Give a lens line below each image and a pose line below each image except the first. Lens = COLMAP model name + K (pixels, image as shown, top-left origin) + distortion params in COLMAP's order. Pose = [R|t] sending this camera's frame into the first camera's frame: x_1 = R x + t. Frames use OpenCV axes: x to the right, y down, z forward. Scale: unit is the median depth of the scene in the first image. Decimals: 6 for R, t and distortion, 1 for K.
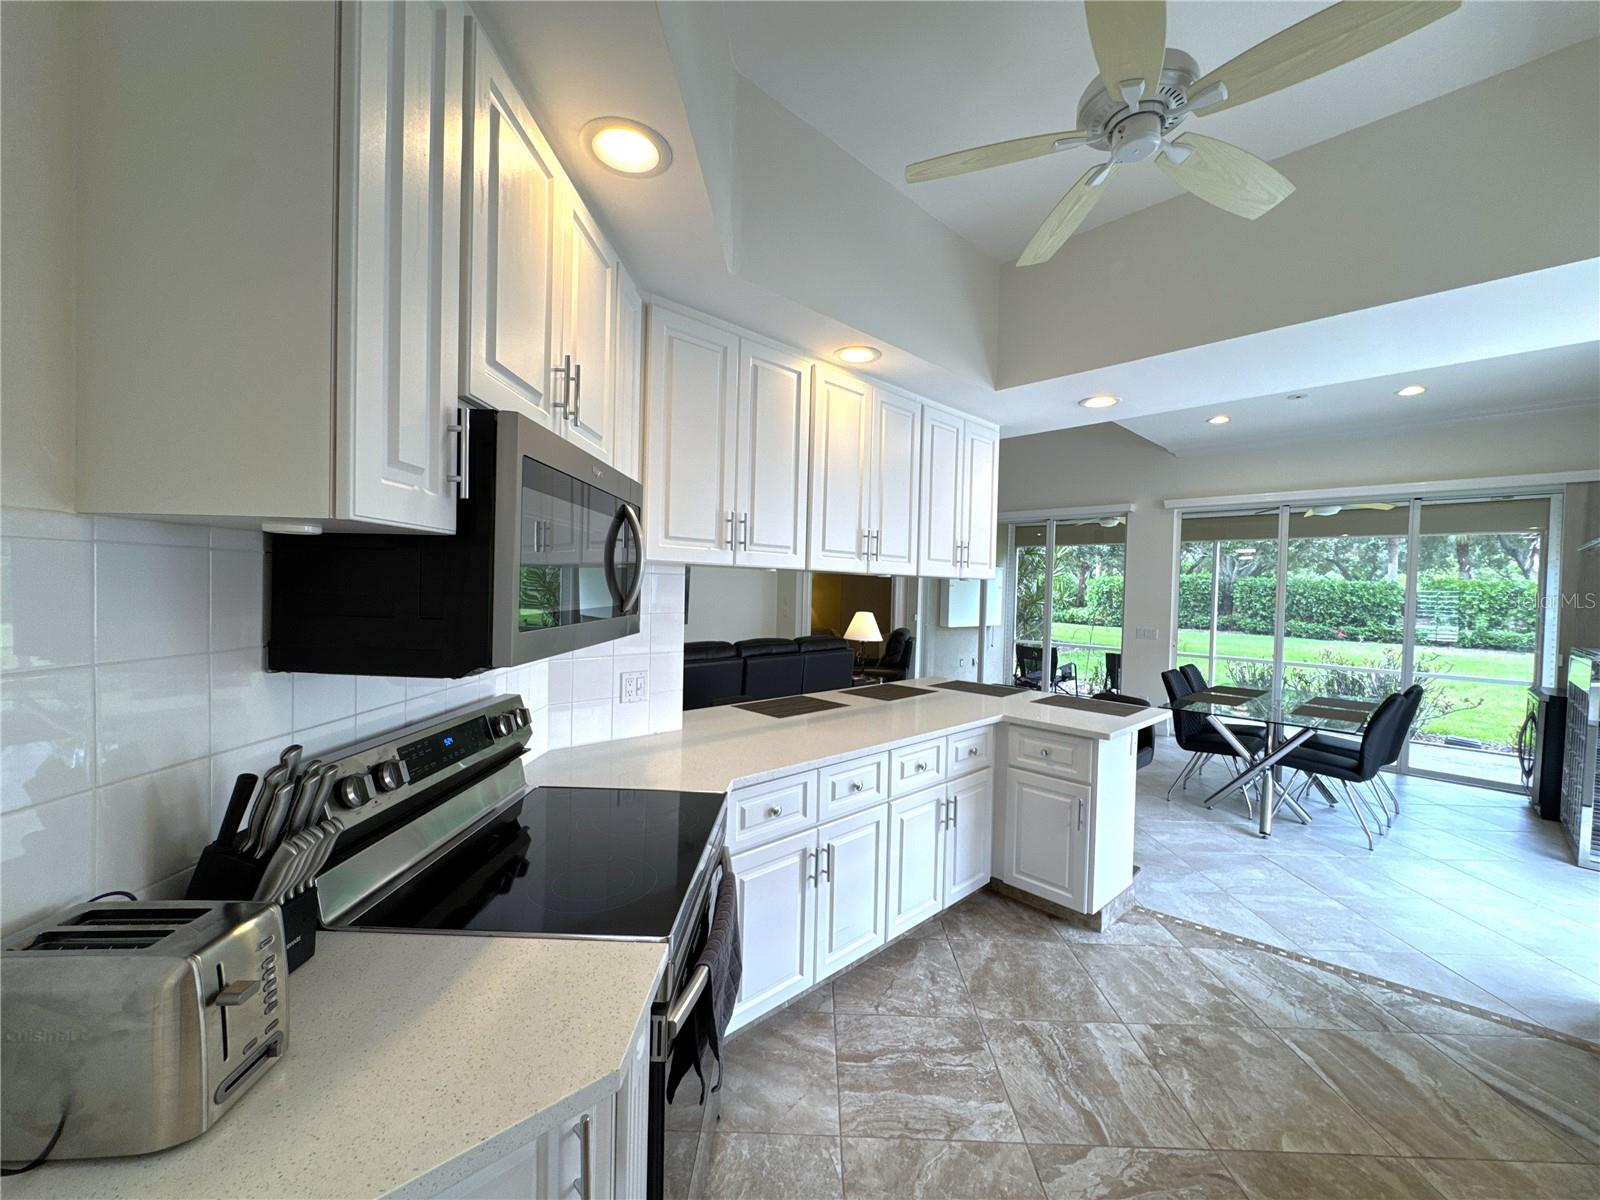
lens RADIAL K [[638.1, 0, 800.0], [0, 638.1, 600.0], [0, 0, 1]] dist [-0.005149, 0.000394]
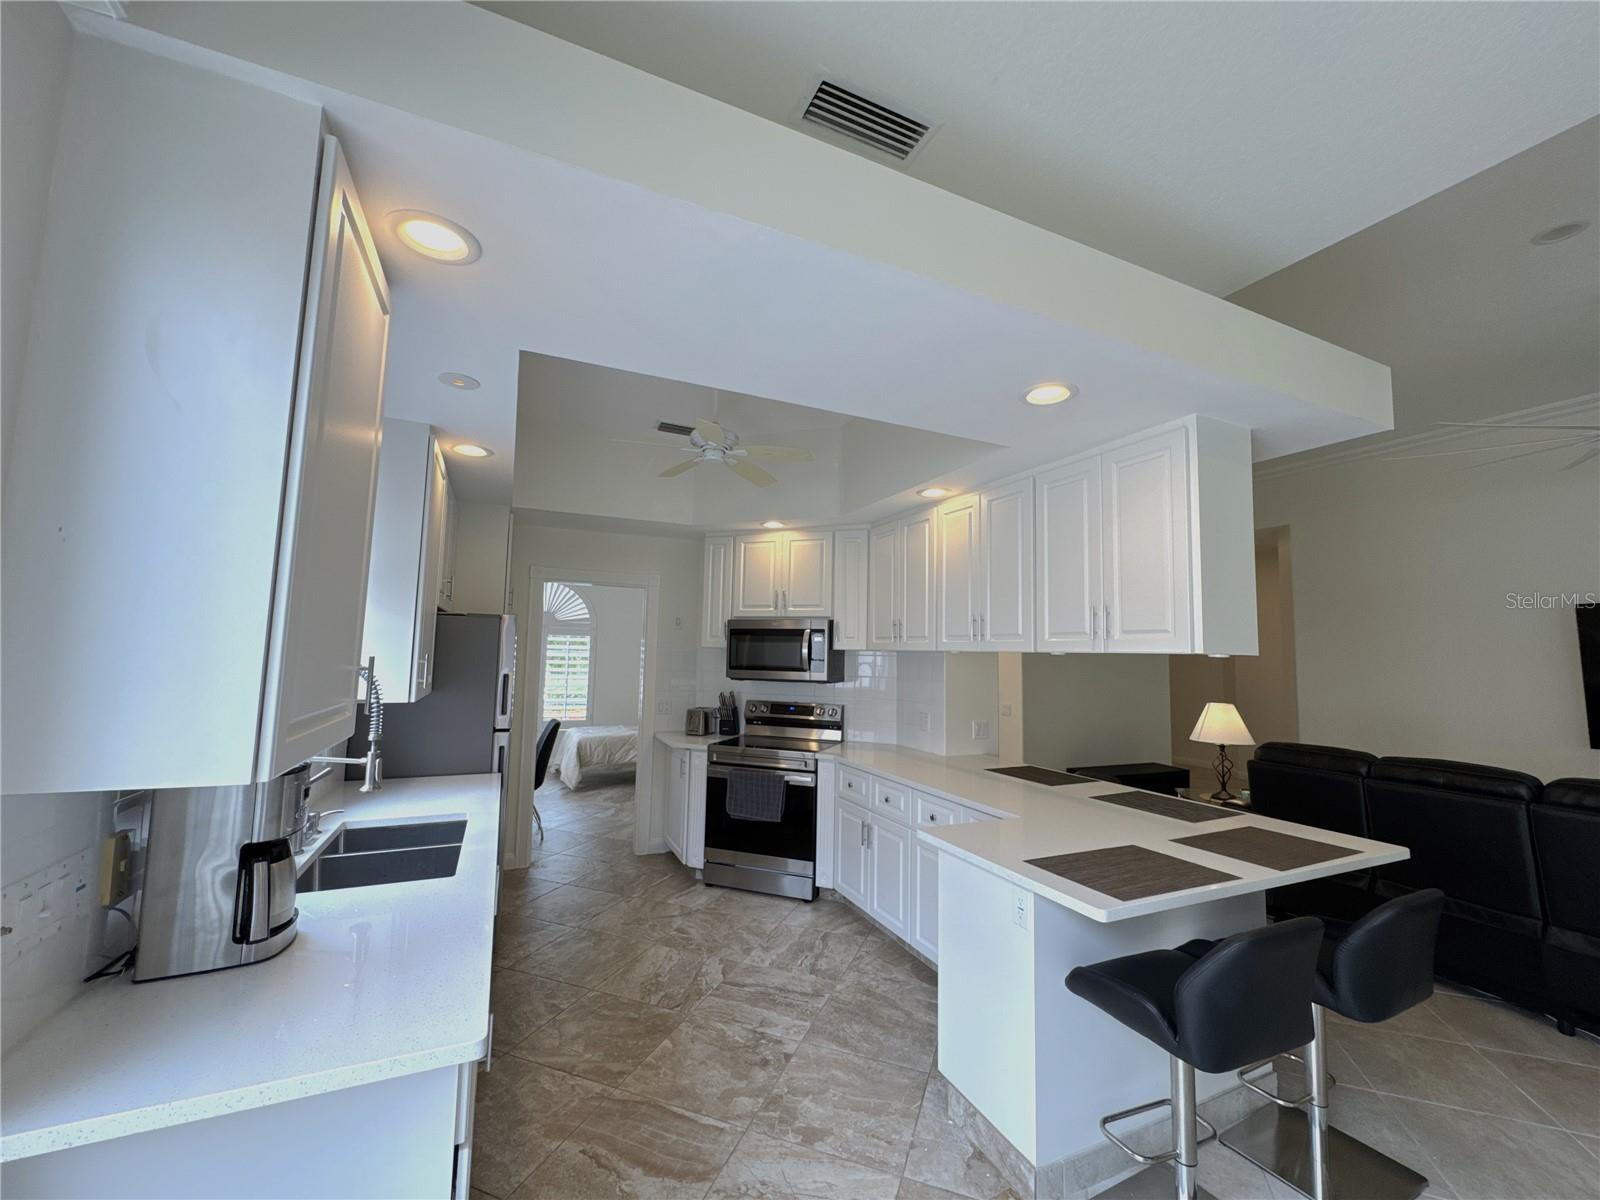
lens RADIAL K [[638.1, 0, 800.0], [0, 638.1, 600.0], [0, 0, 1]] dist [-0.005149, 0.000394]
pose [[-0.329123, -0.111486, -0.937683, 1.978324], [-0.046071, 0.993719, -0.101978, -0.002780], [0.943162, 0.009637, -0.332192, 1.627274]]
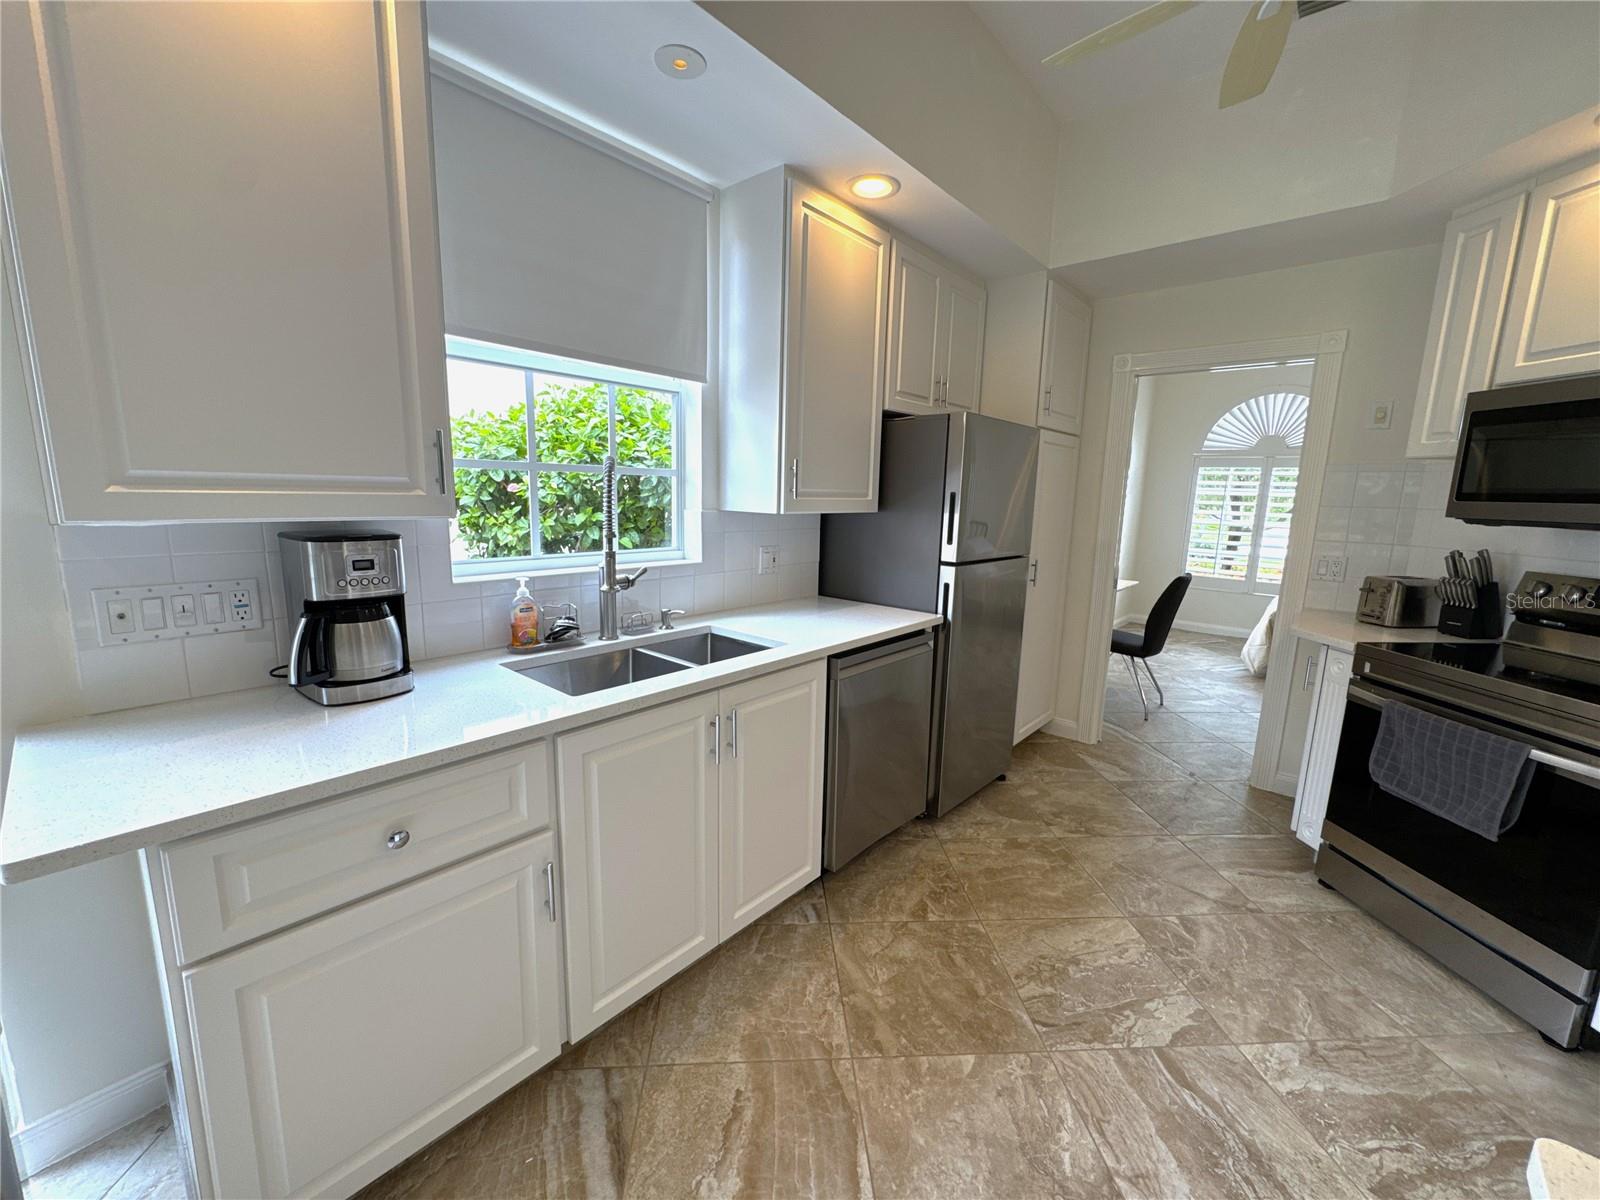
lens RADIAL K [[638.1, 0, 800.0], [0, 638.1, 600.0], [0, 0, 1]] dist [-0.005149, 0.000394]
pose [[-0.995109, -0.032684, -0.093217, 1.036348], [-0.049552, 0.981522, 0.184824, 0.047694], [0.085453, 0.188539, -0.978341, 1.624219]]
